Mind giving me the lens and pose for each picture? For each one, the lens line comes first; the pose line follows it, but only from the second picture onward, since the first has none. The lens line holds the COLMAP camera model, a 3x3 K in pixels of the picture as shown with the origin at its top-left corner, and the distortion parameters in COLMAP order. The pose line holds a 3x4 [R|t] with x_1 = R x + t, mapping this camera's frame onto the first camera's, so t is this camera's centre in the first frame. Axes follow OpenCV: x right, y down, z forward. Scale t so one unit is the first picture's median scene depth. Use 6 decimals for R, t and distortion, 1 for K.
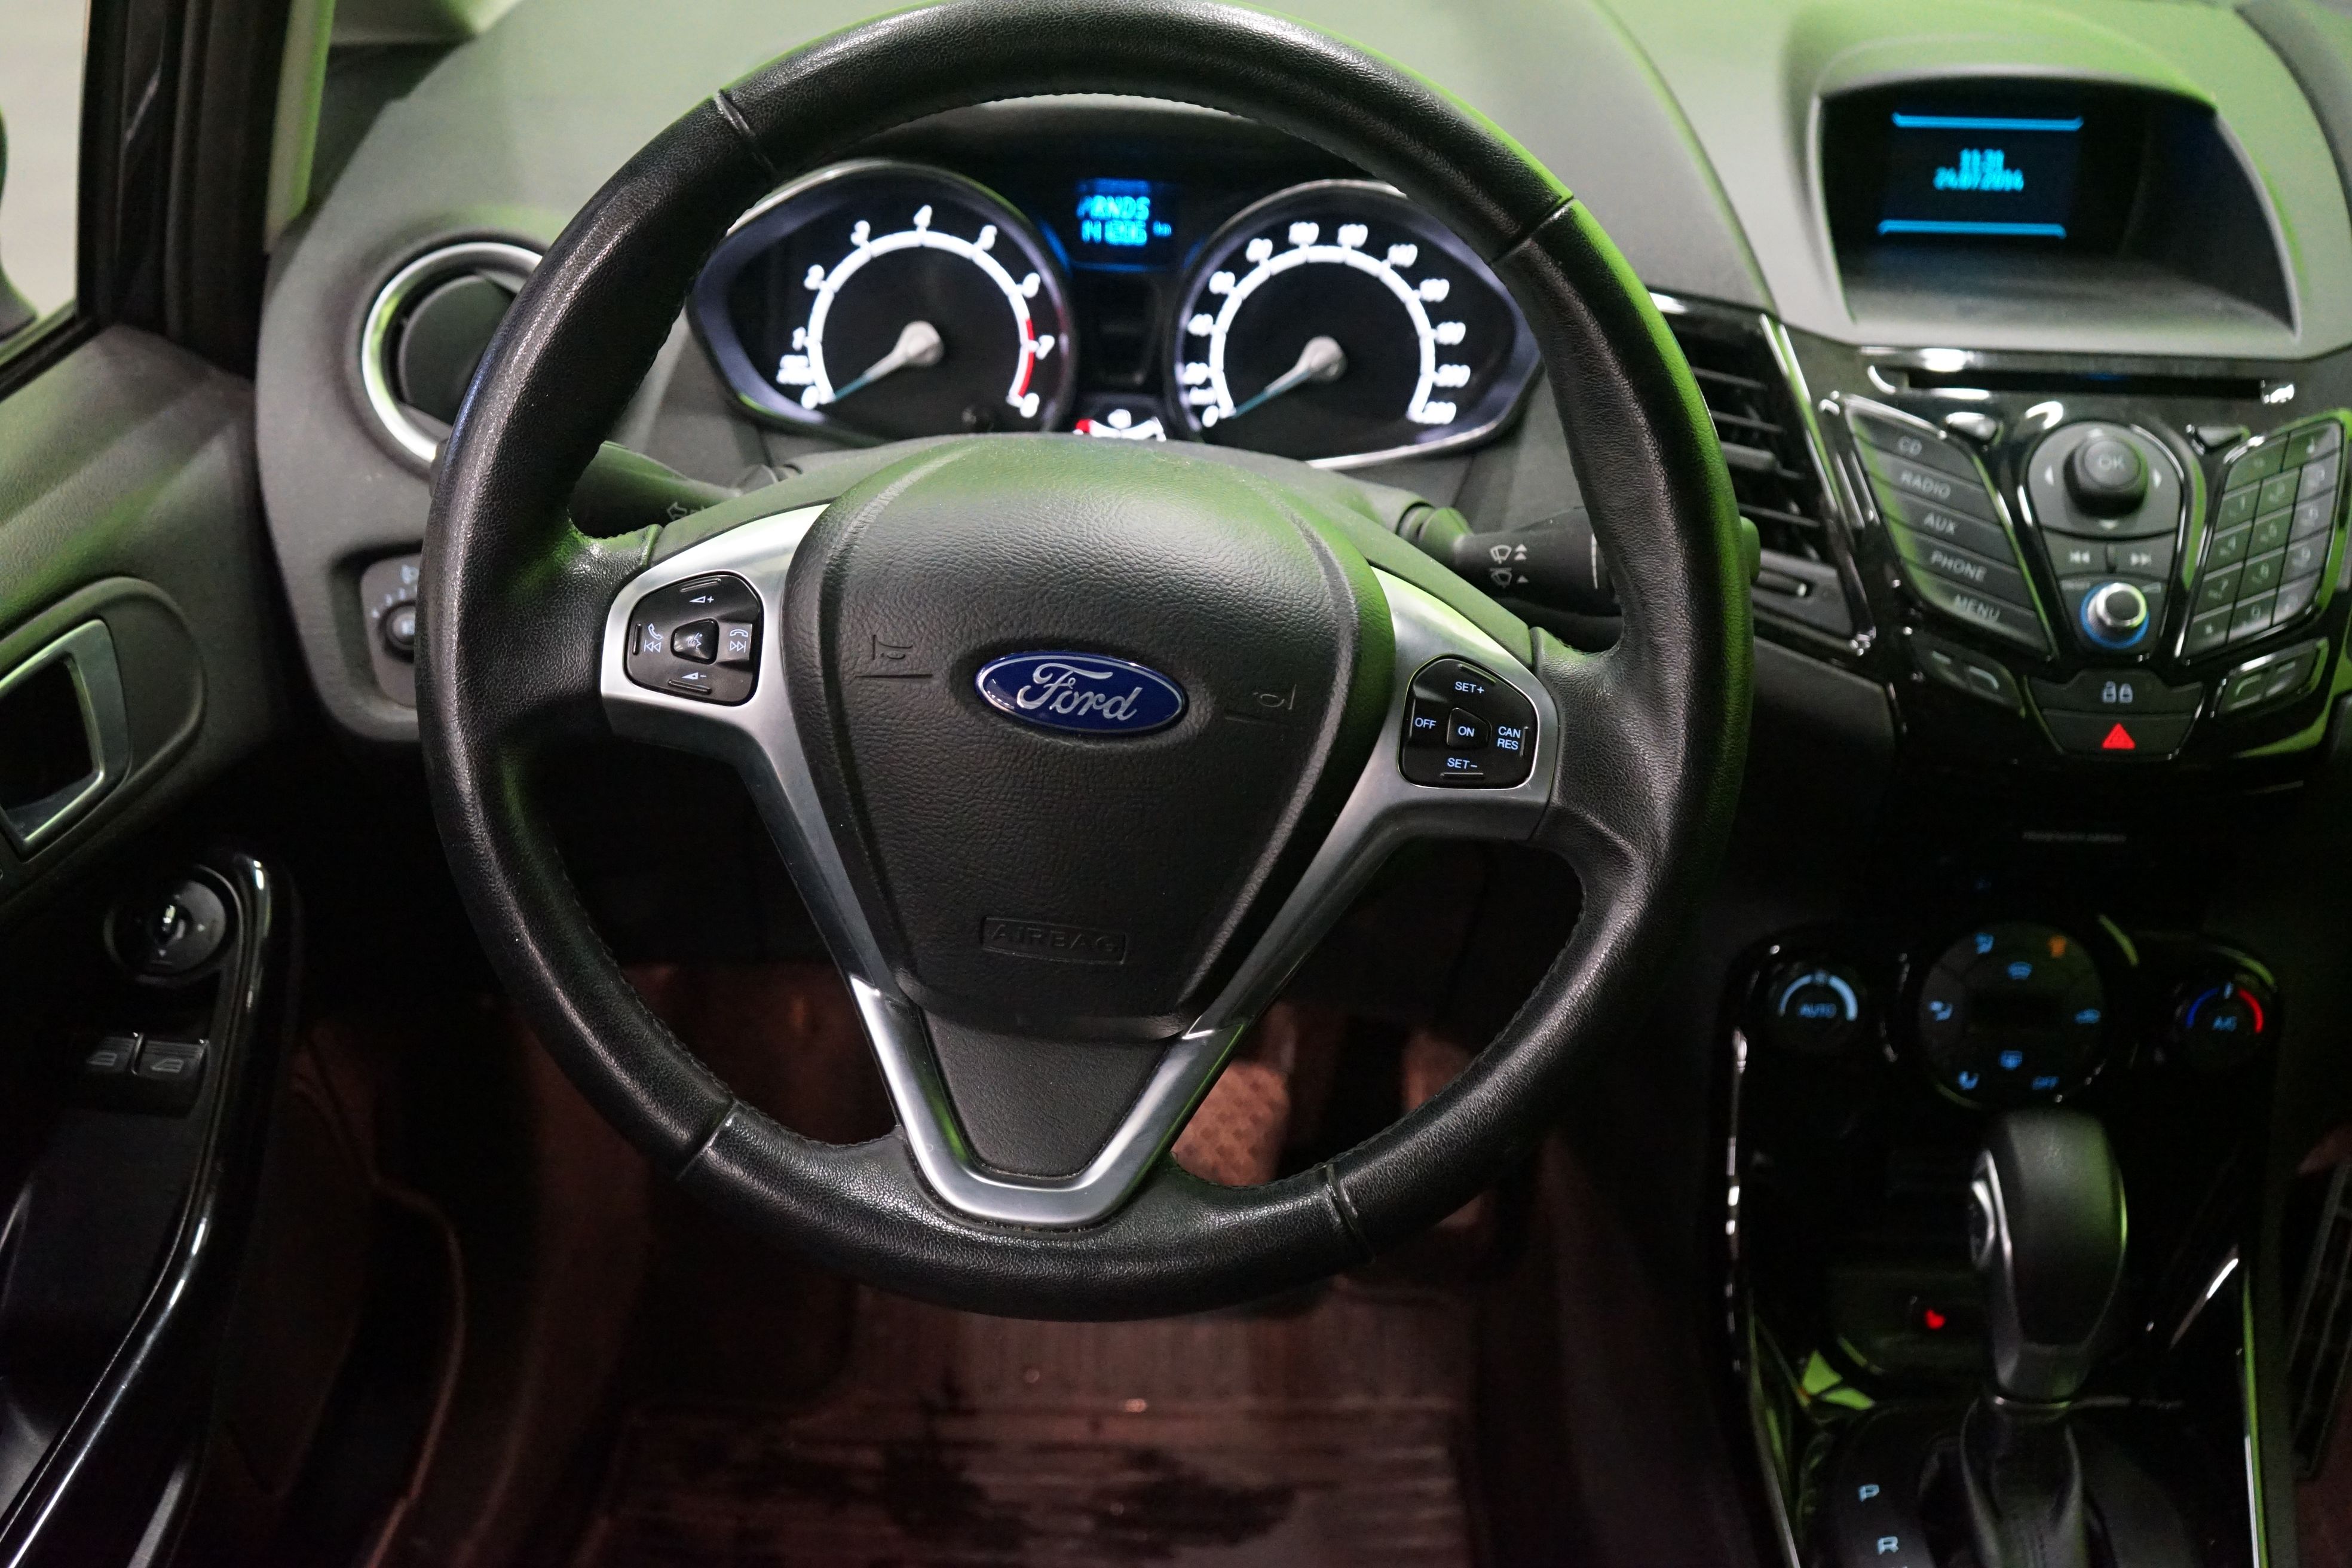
lens RADIAL K [[3003.5, 0, 1169.9], [0, 3003.5, 801.4], [0, 0, 1]] dist [0.020789, 0.000000]
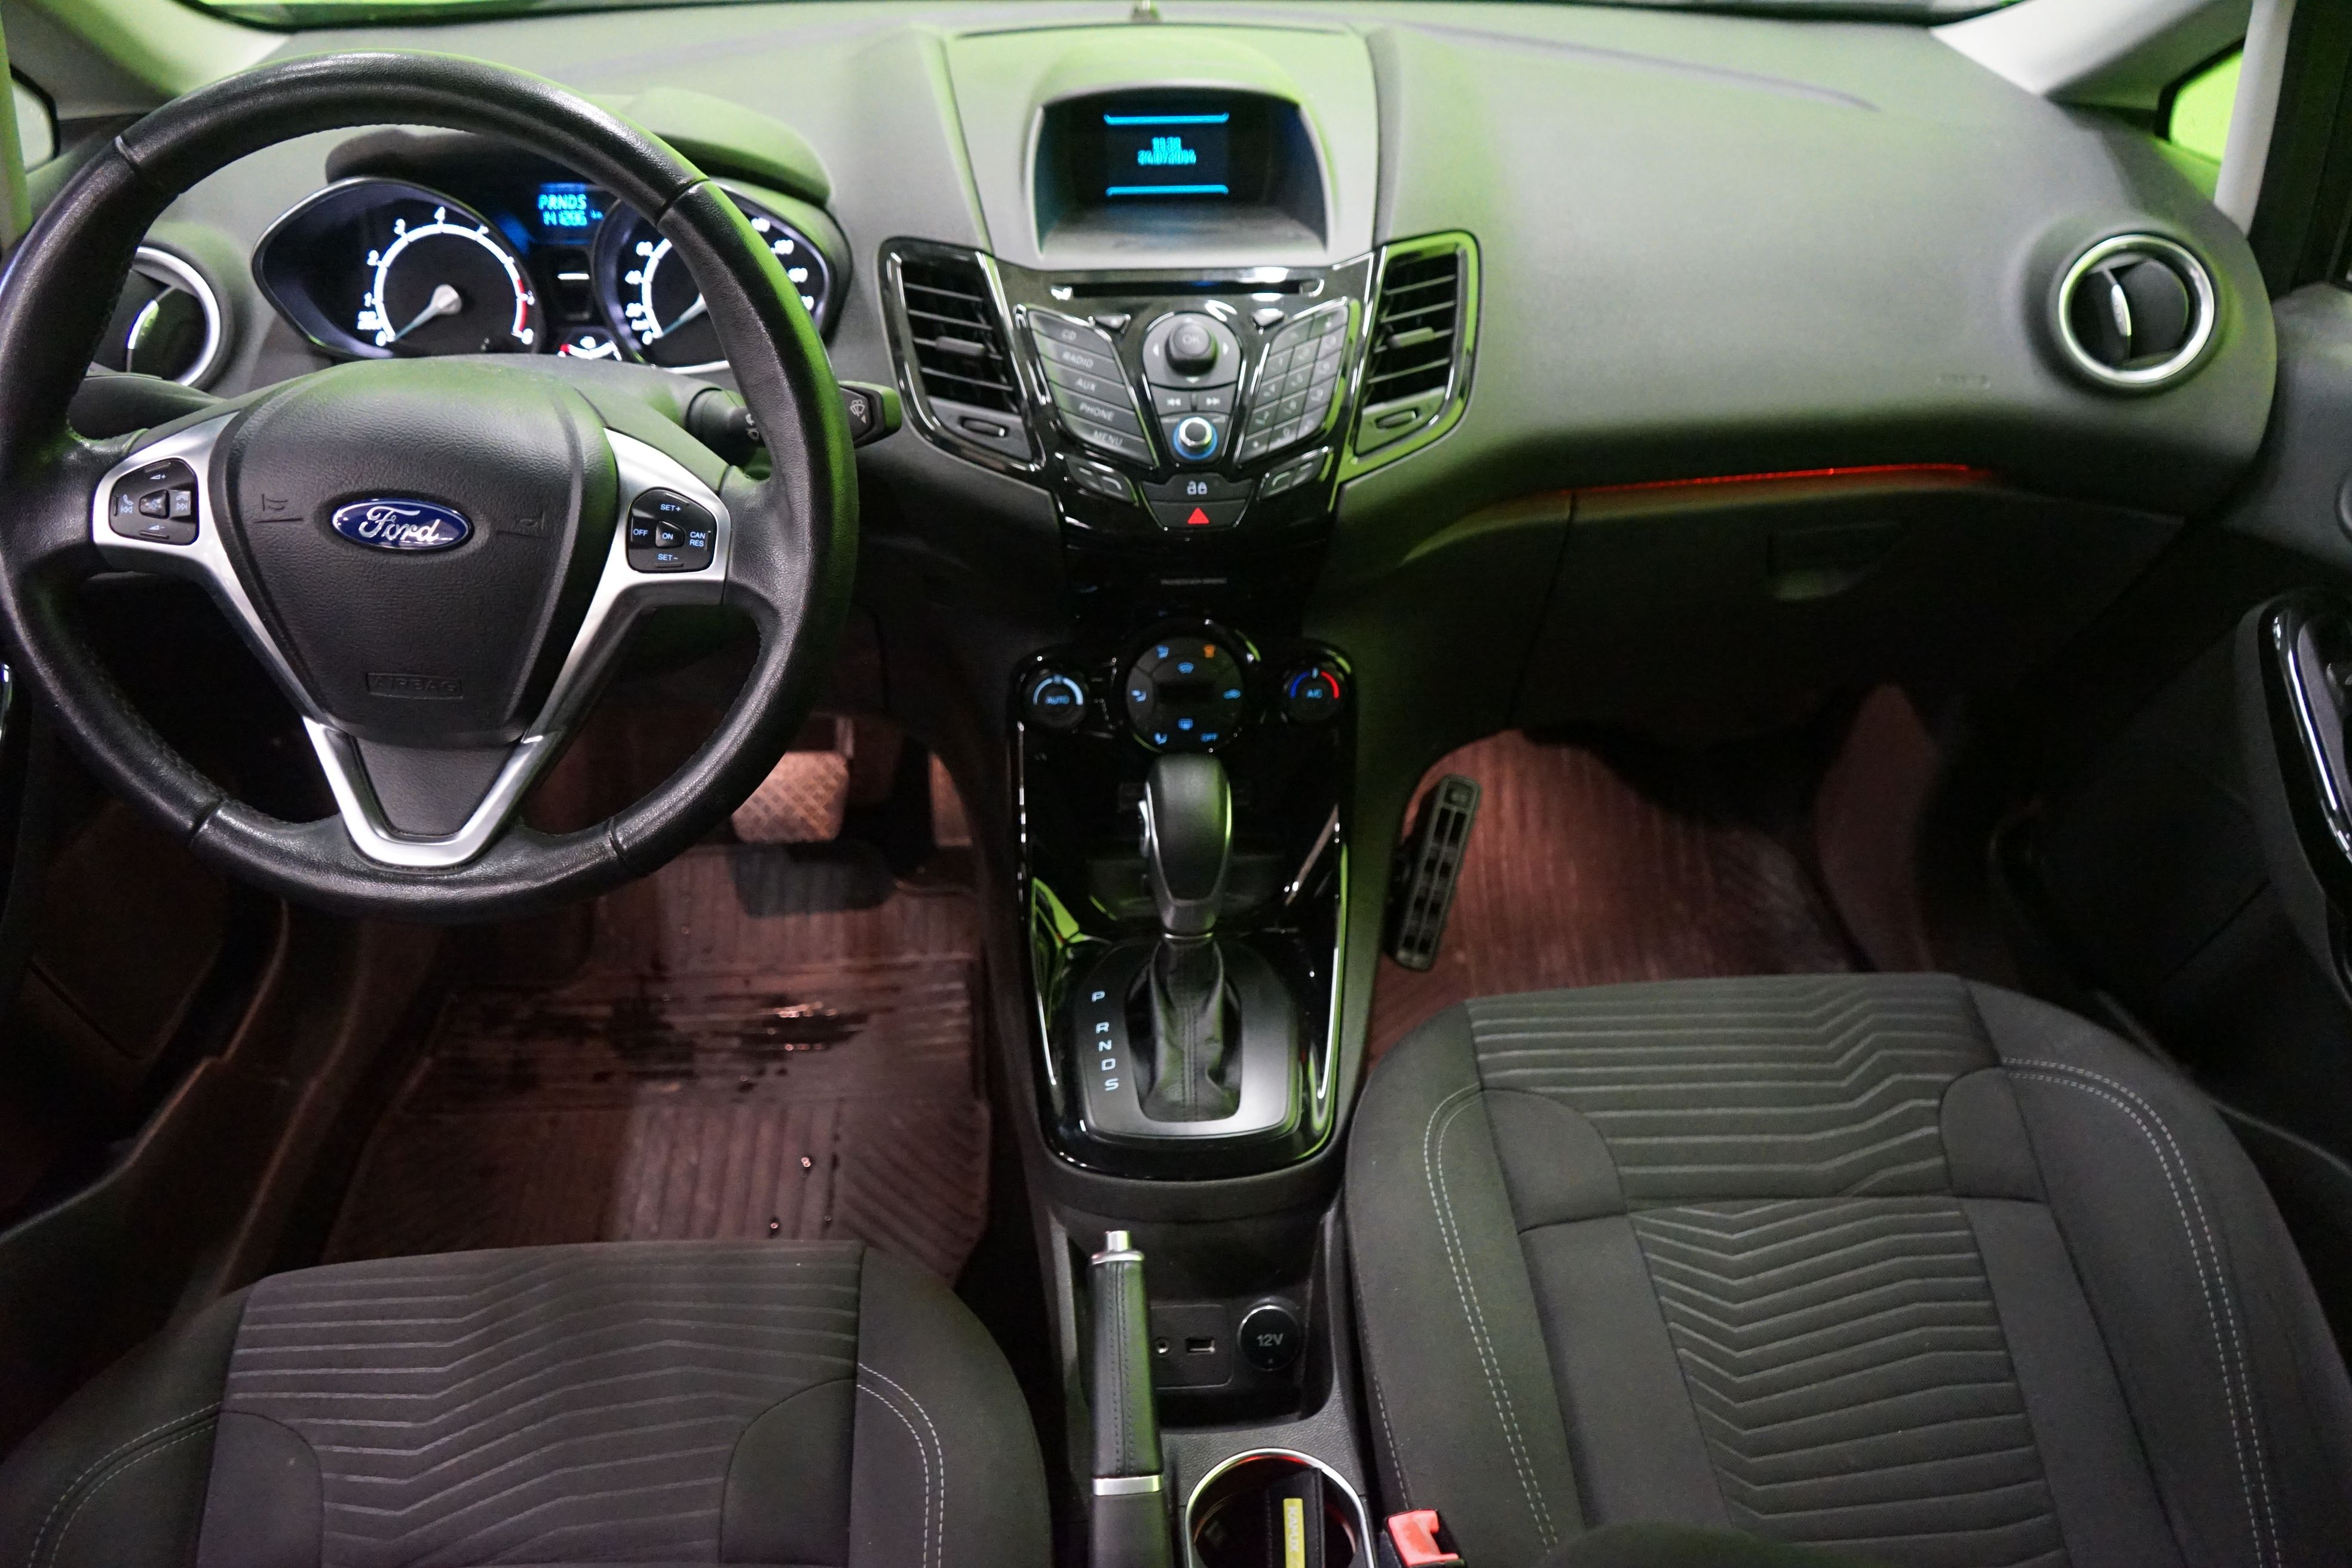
lens RADIAL K [[1874.6, 0, 1164.8], [0, 1874.6, 786.8], [0, 0, 1]] dist [-0.001821, 0.007386]
pose [[0.997716, -0.058824, 0.033195, 0.235132], [0.054912, 0.992580, 0.108486, 0.010563], [-0.039330, -0.106416, 0.993544, 0.010705]]
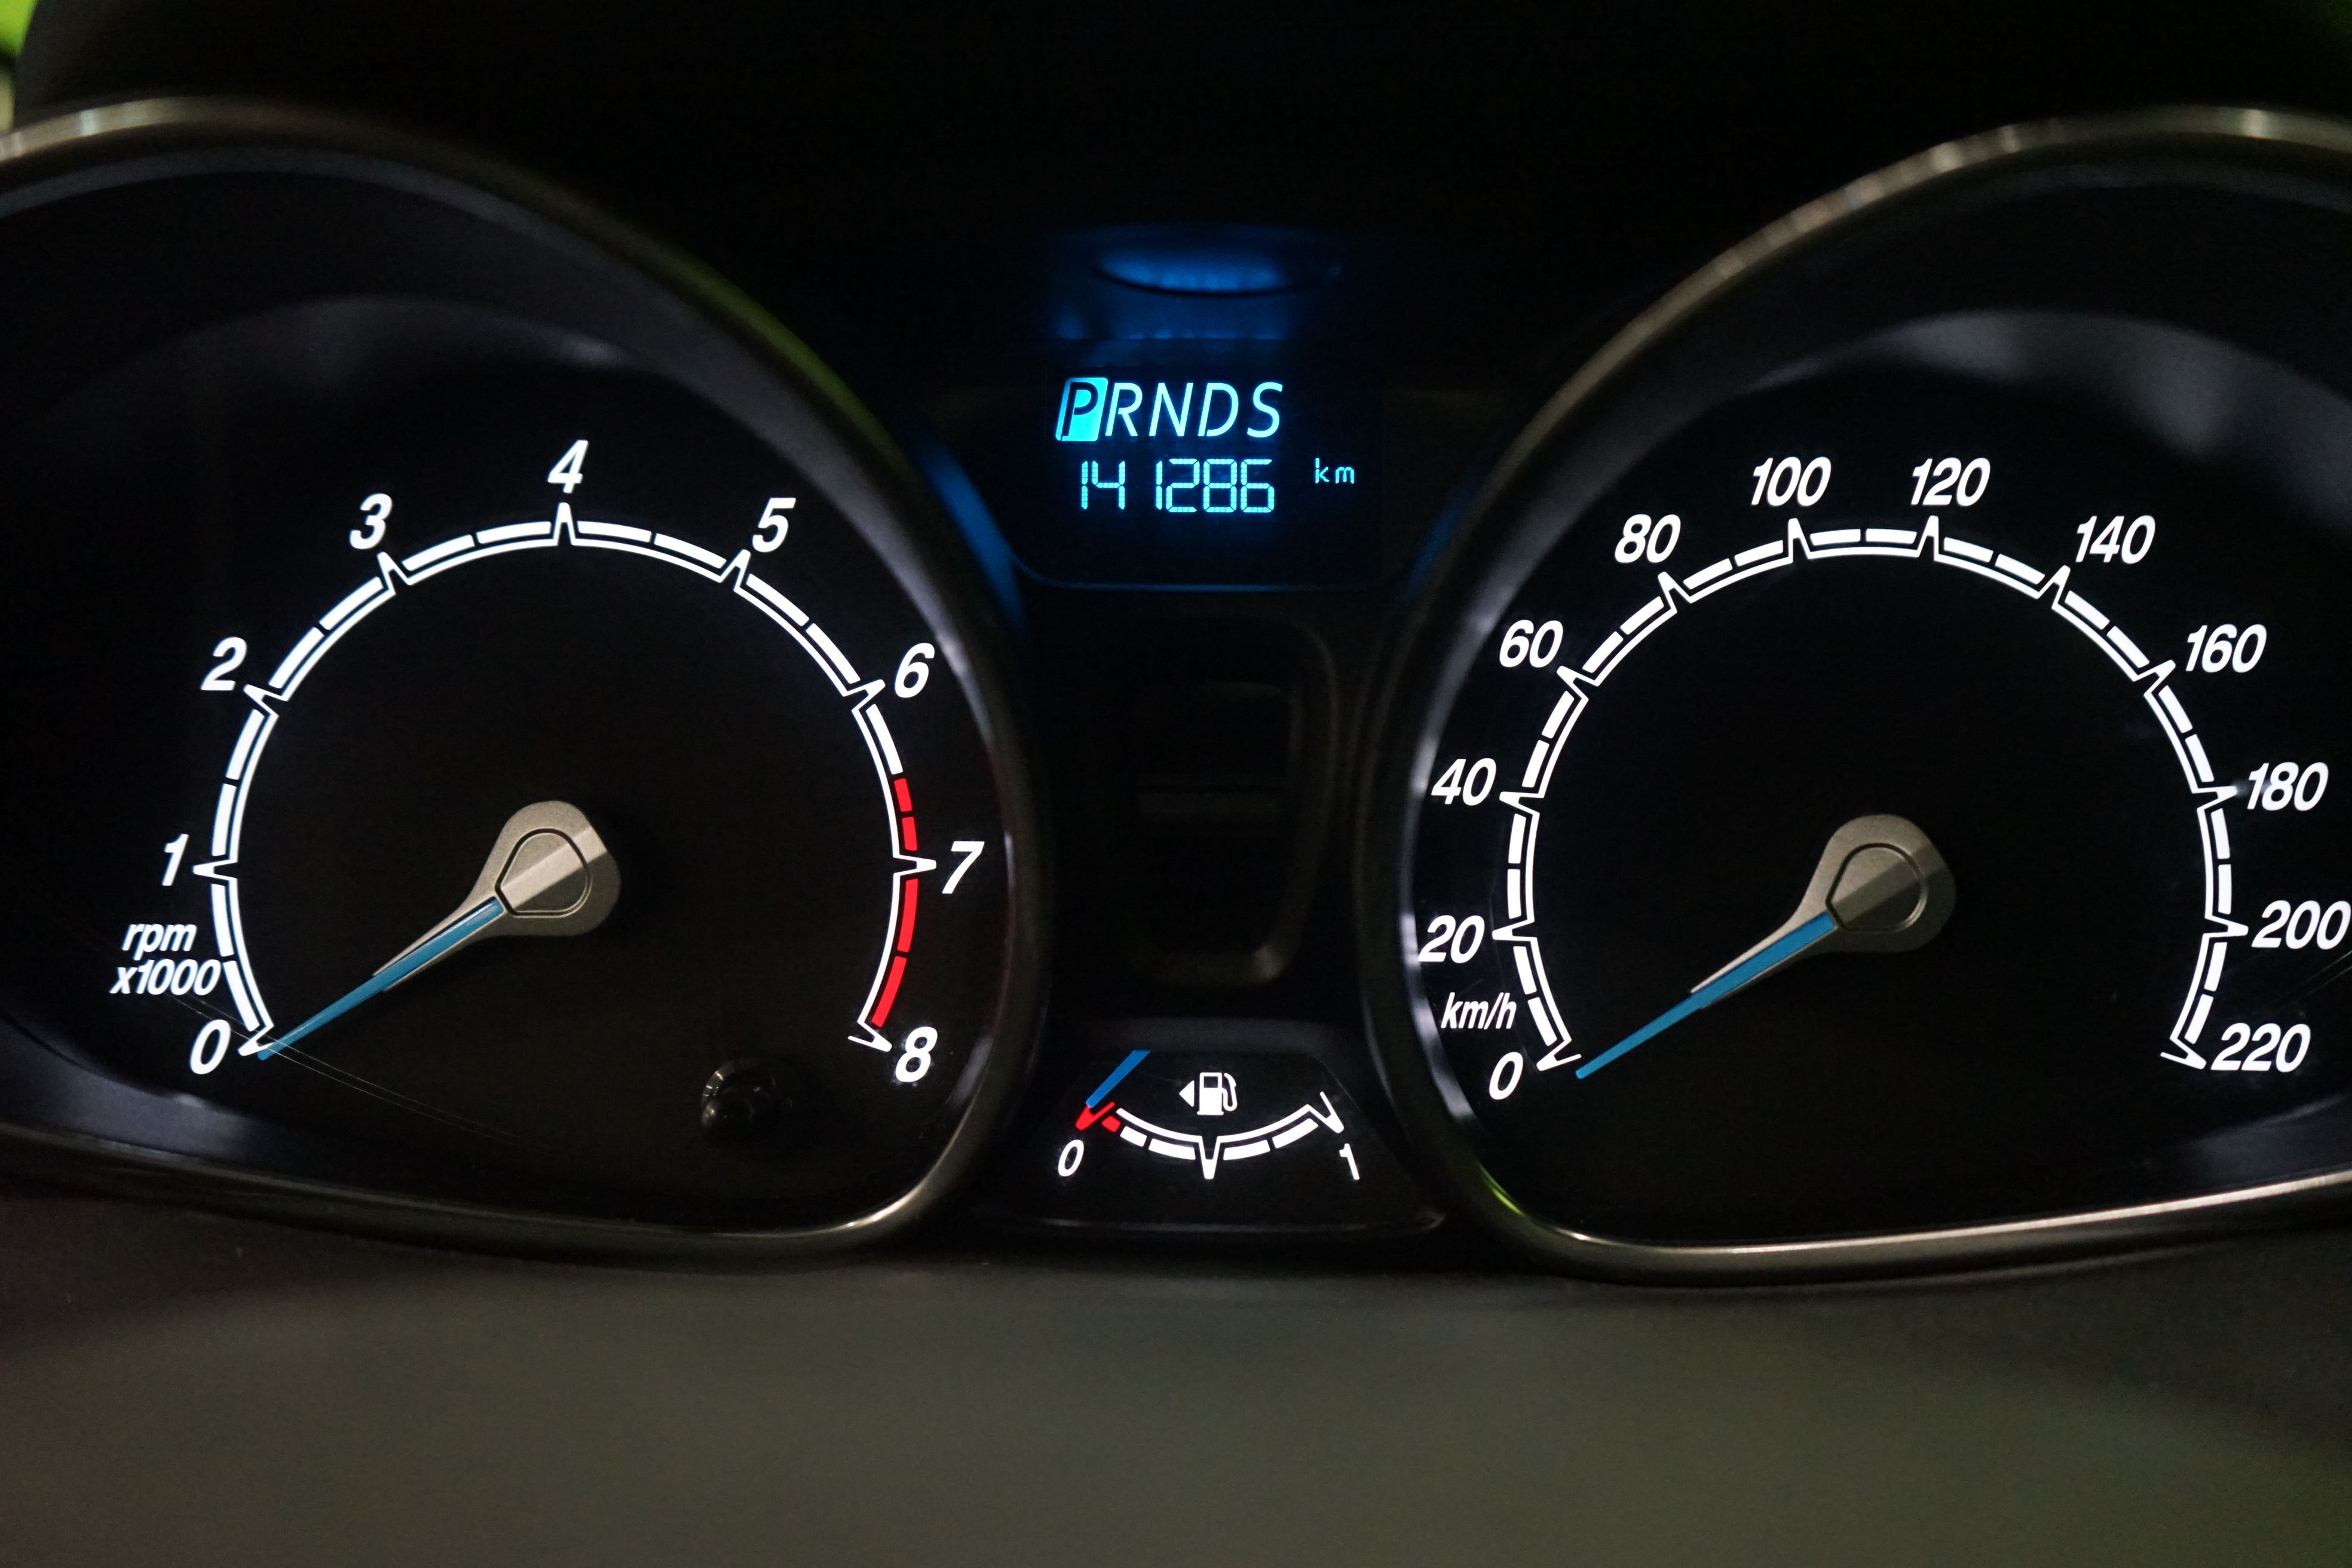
lens RADIAL K [[2605.0, 0, 1184.2], [0, 2605.0, 786.3], [0, 0, 1]] dist [0.027789, 0.000000]
pose [[0.997465, -0.027835, -0.065490, -0.001188], [0.016335, 0.985311, -0.169985, -0.114139], [0.069260, 0.168484, 0.983268, 0.741144]]
